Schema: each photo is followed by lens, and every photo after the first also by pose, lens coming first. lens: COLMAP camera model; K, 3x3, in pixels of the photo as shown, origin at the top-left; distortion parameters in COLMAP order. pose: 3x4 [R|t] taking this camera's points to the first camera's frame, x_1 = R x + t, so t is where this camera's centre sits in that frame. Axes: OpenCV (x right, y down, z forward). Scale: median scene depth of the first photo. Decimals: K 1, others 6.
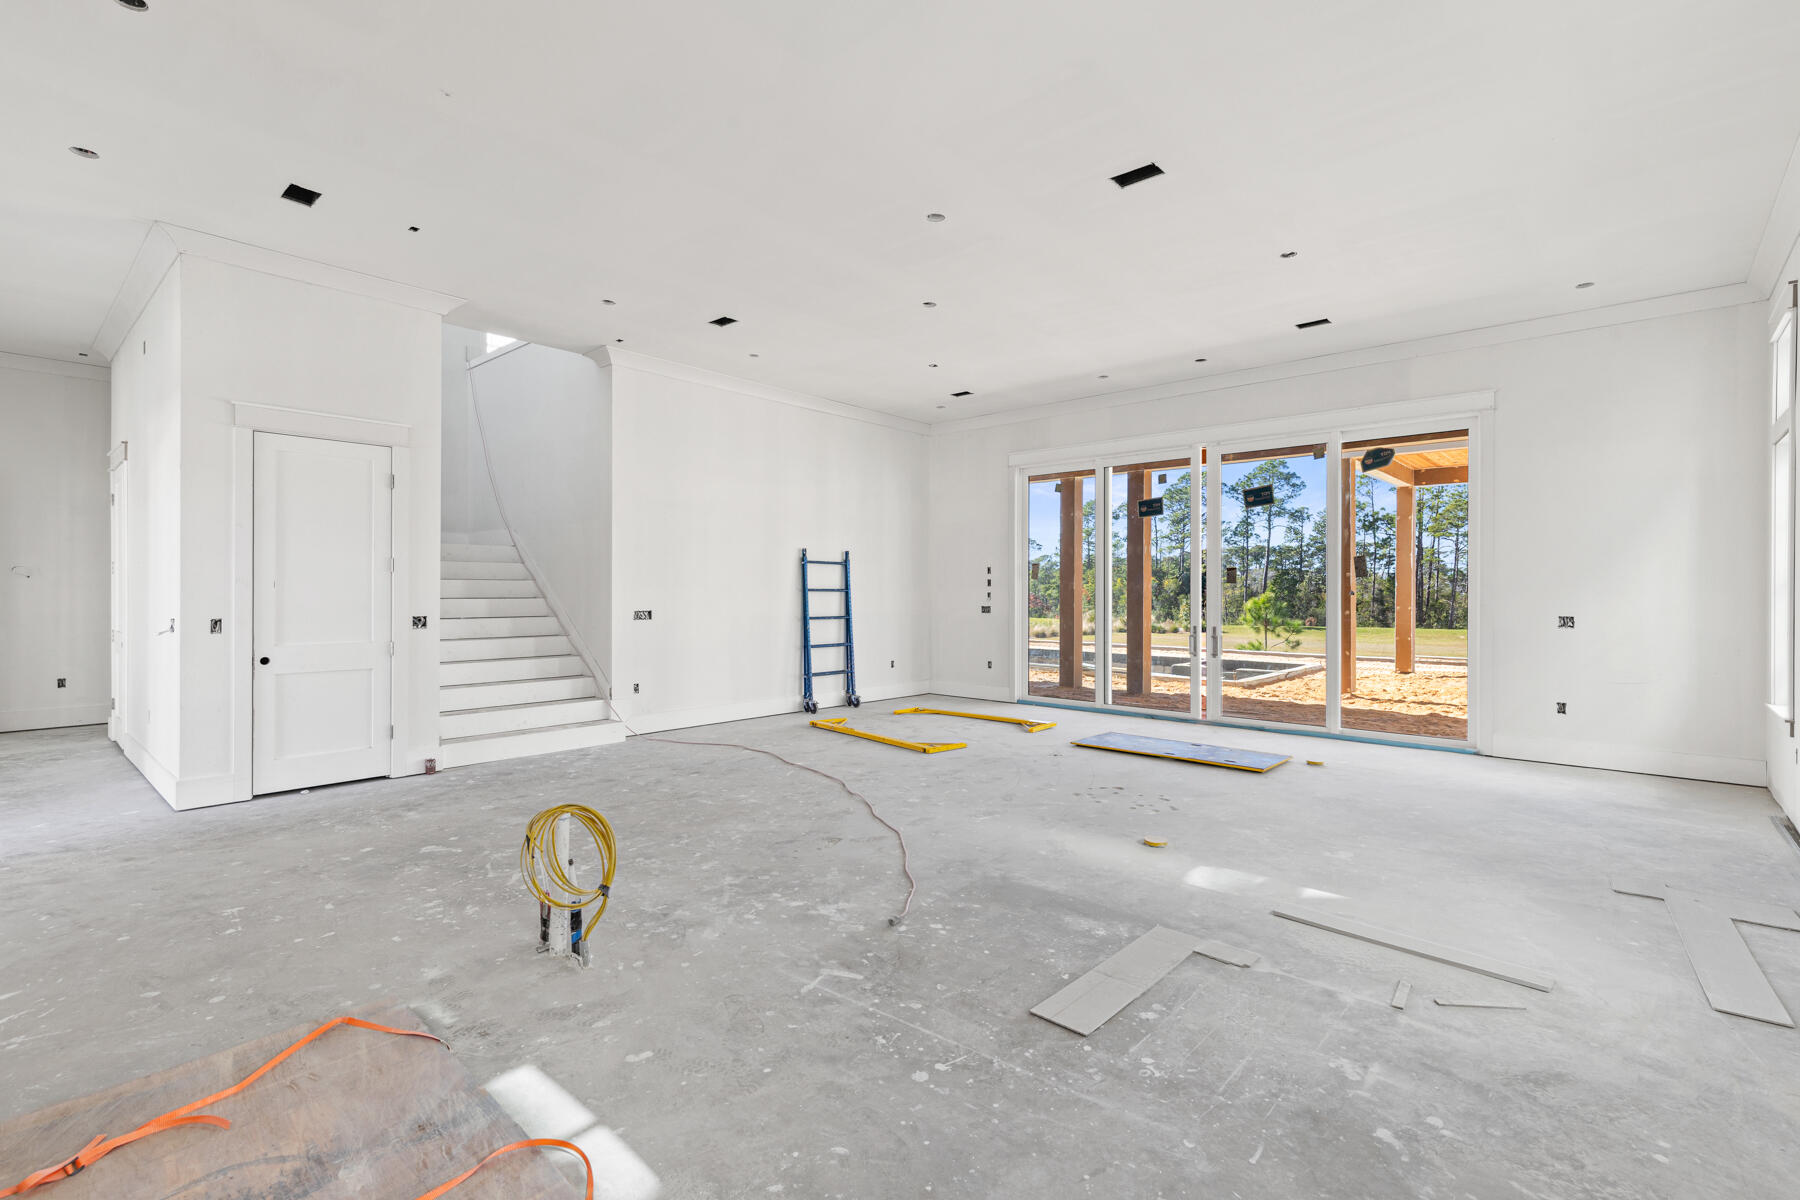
lens RADIAL K [[817.3, 0, 911.5], [0, 817.3, 595.8], [0, 0, 1]] dist [0.005026, -0.000237]
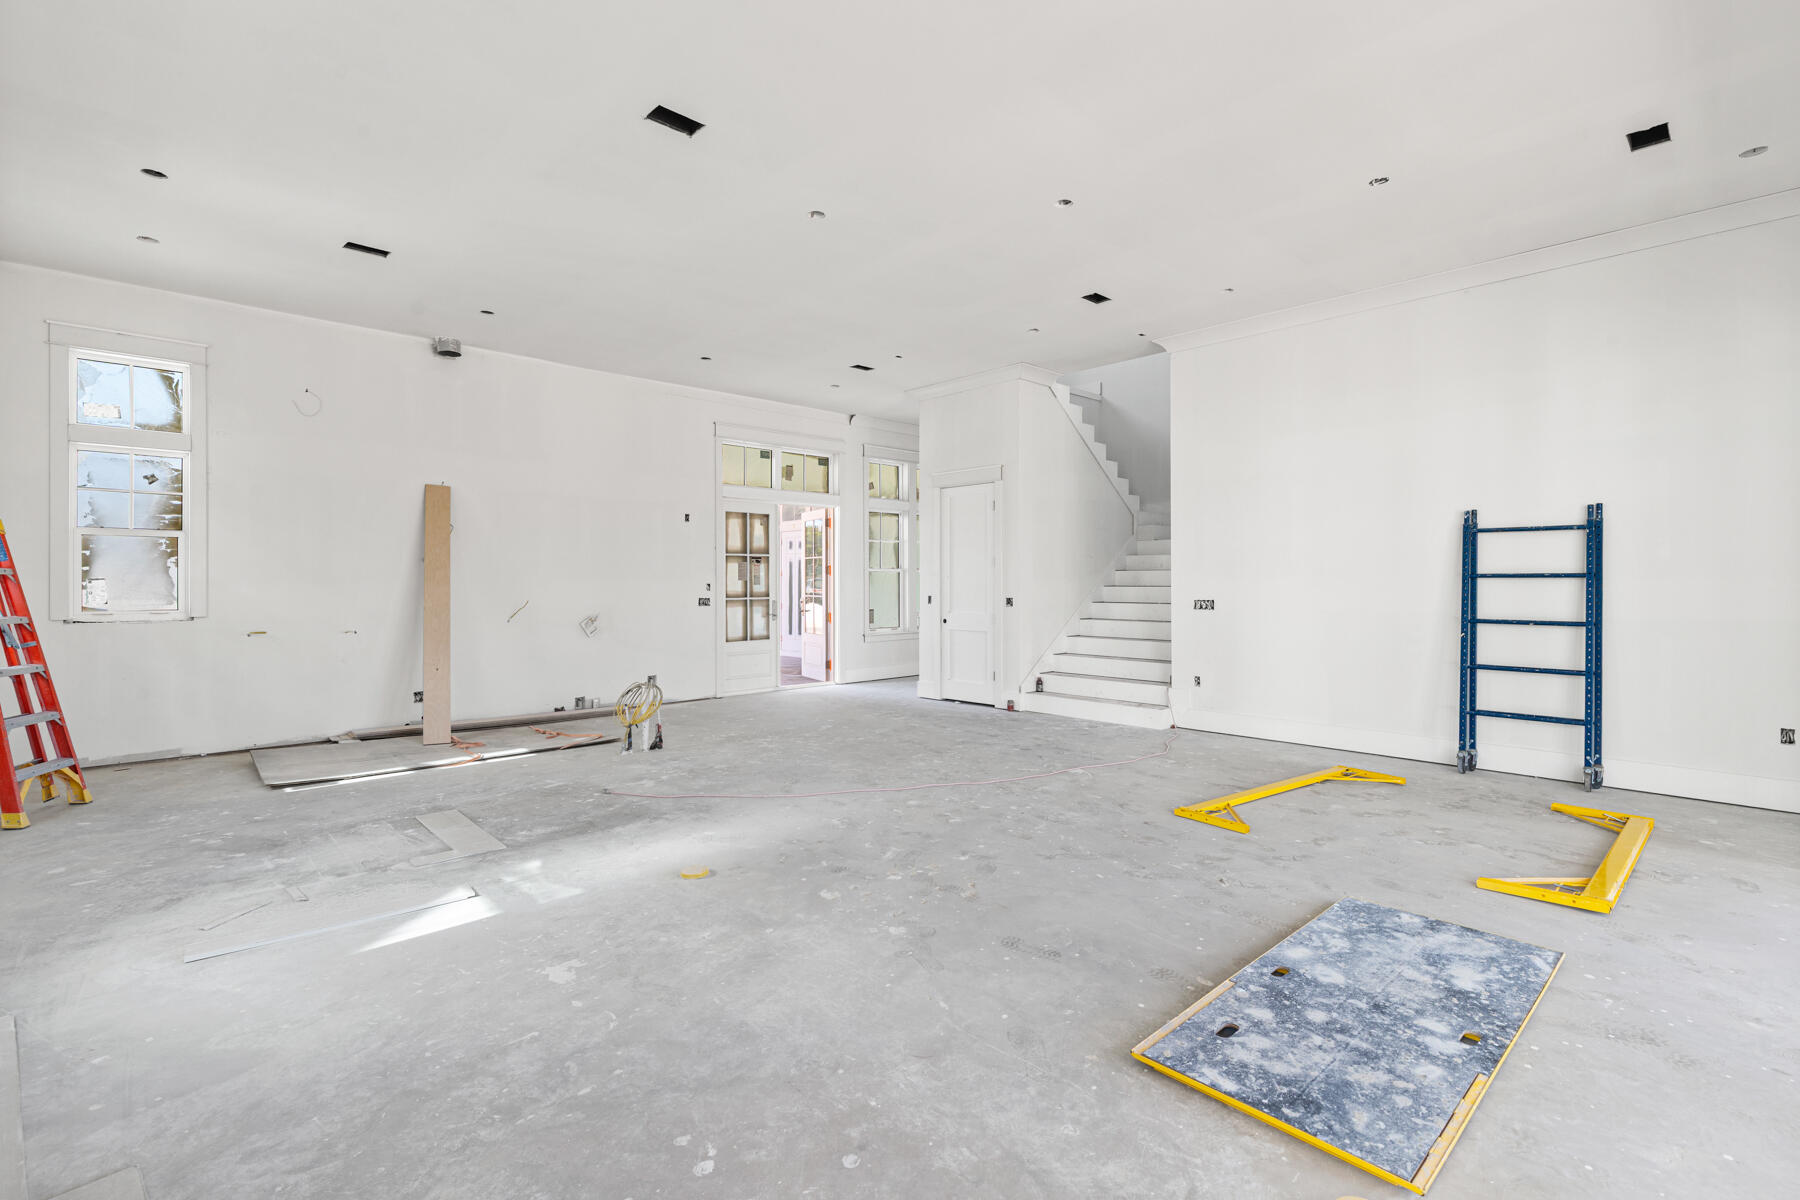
lens RADIAL K [[817.3, 0, 899.5], [0, 817.3, 590.4], [0, 0, 1]] dist [0.005026, -0.000237]
pose [[-0.086584, 0.008891, -0.996205, 1.125532], [-0.004693, 0.999945, 0.009333, 0.000792], [0.996234, 0.005483, -0.086537, 1.291165]]
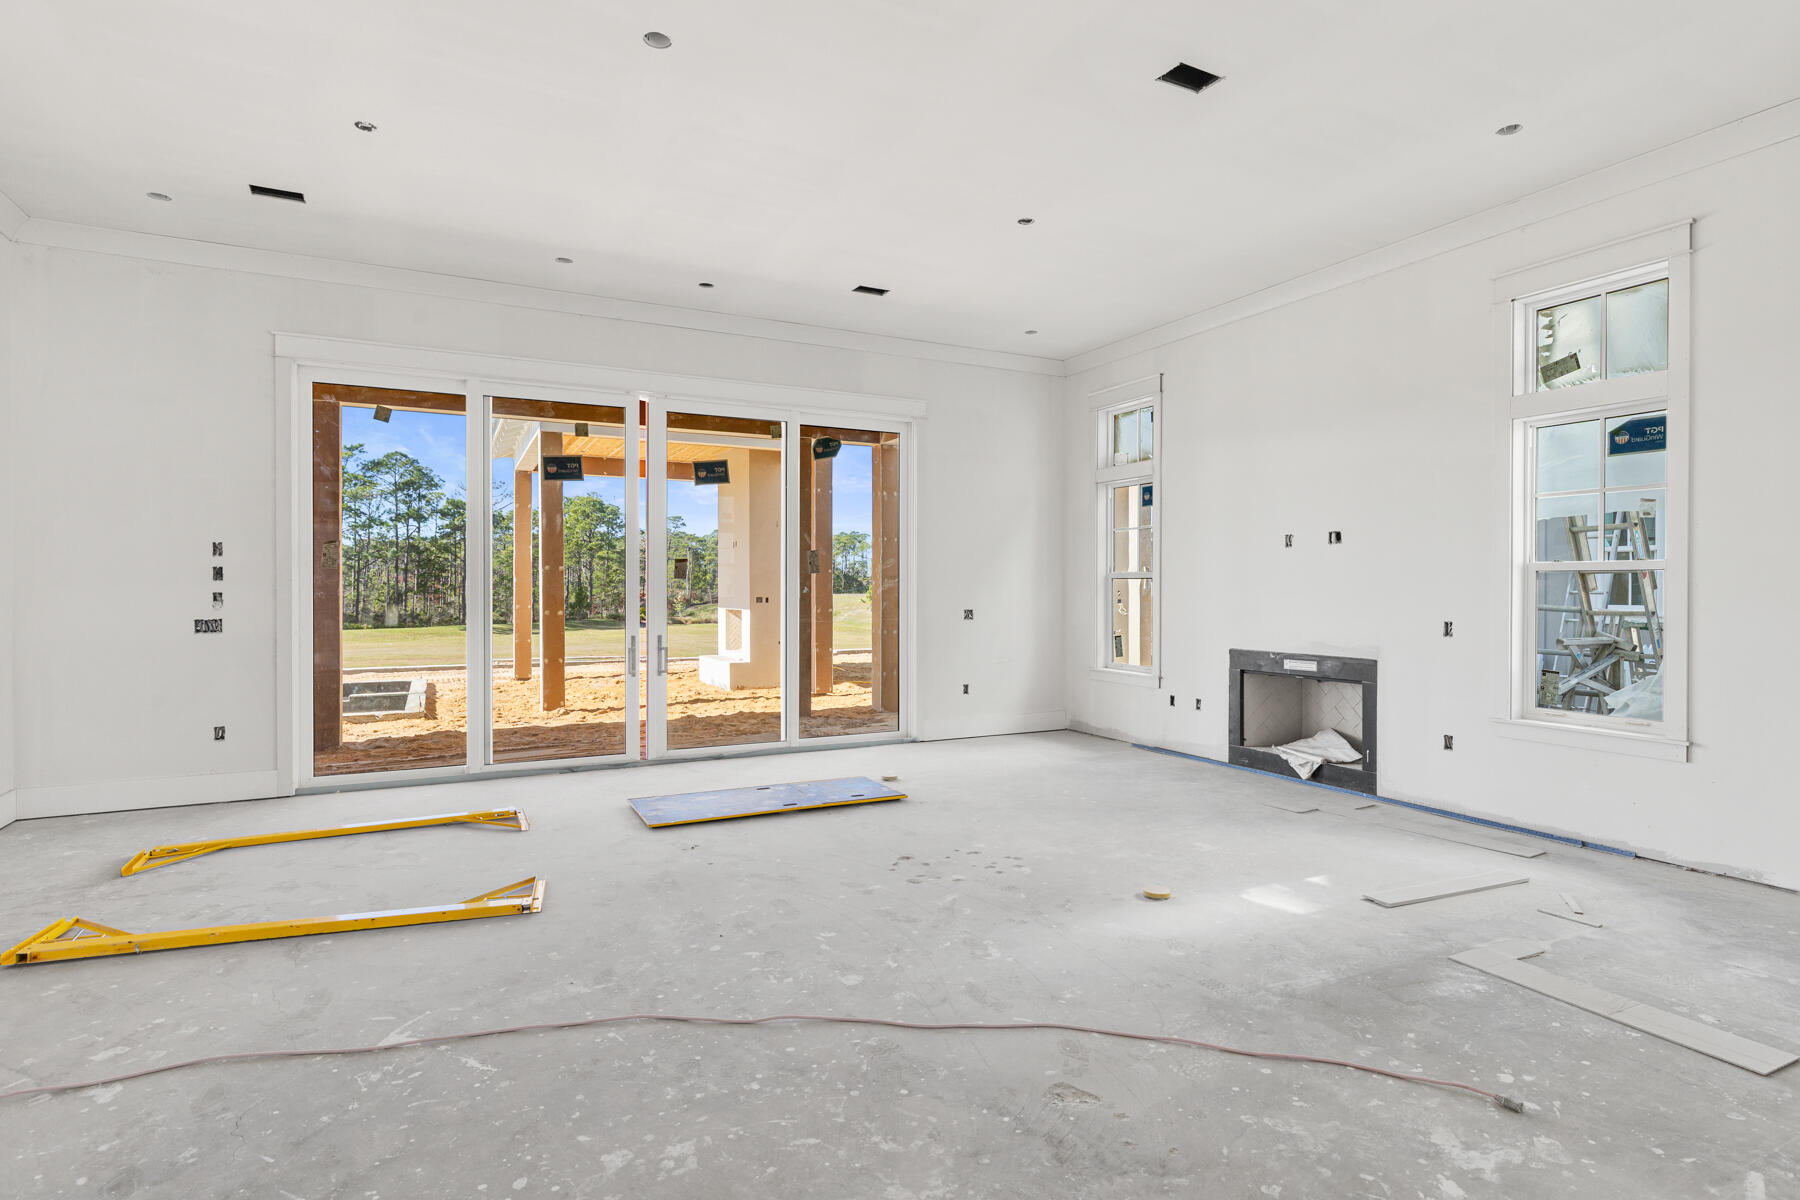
lens RADIAL K [[921.9, 0, 904.7], [0, 921.9, 591.6], [0, 0, 1]] dist [0.001604, 0.000804]
pose [[0.362495, -0.005980, 0.931966, -0.666427], [0.006422, 0.999972, 0.003918, -0.009186], [-0.931963, 0.004565, 0.362524, 0.904797]]
